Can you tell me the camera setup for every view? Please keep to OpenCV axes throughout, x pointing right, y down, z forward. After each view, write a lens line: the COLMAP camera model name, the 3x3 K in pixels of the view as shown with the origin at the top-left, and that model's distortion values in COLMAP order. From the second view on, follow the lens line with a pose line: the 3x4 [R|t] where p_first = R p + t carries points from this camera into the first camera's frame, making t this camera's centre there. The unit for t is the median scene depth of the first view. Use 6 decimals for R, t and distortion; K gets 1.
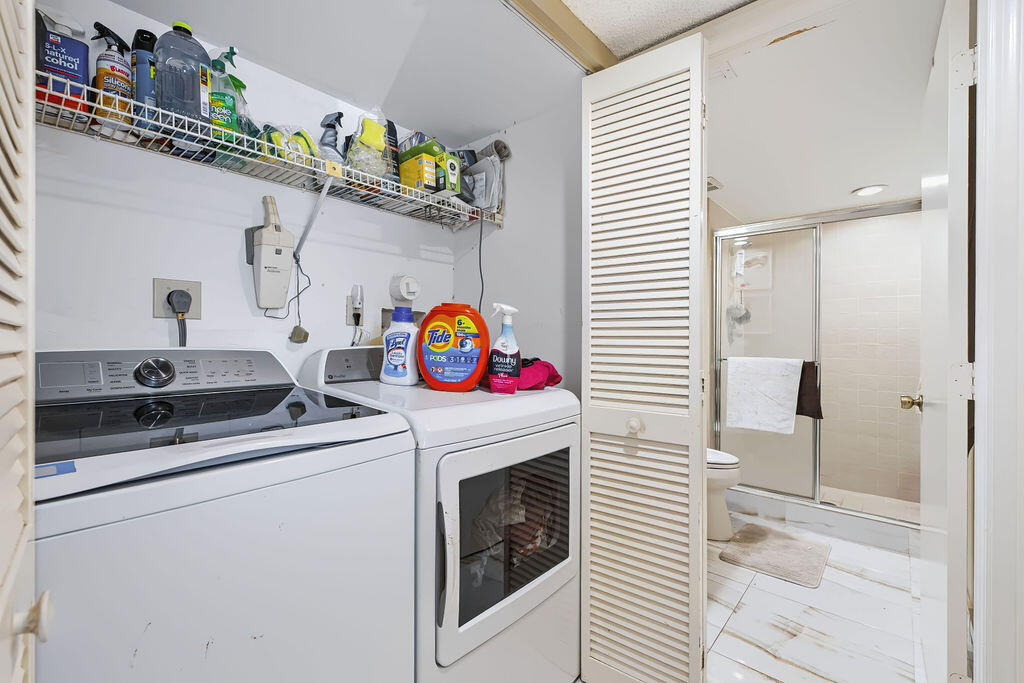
lens RADIAL K [[451.5, 0, 508.3], [0, 451.5, 341.6], [0, 0, 1]] dist [0.002338, 0.000368]
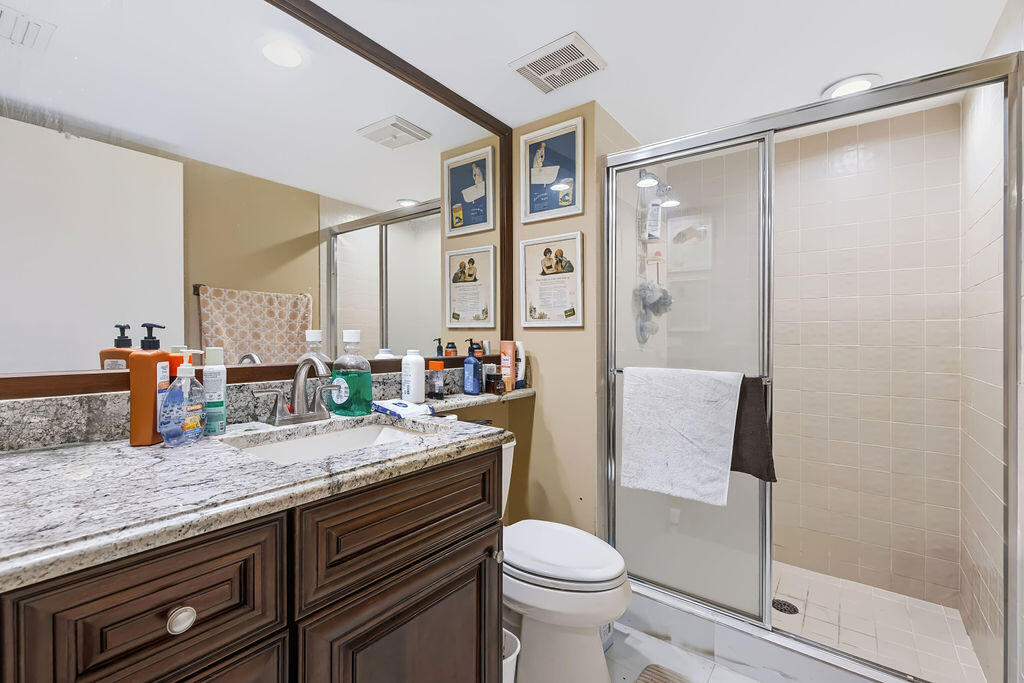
lens RADIAL K [[451.5, 0, 515.1], [0, 451.5, 340.8], [0, 0, 1]] dist [0.002338, 0.000368]
pose [[0.996467, -0.001028, 0.083975, 0.311721], [0.001095, 0.999999, -0.000754, 0.000364], [-0.083974, 0.000844, 0.996468, 0.448076]]
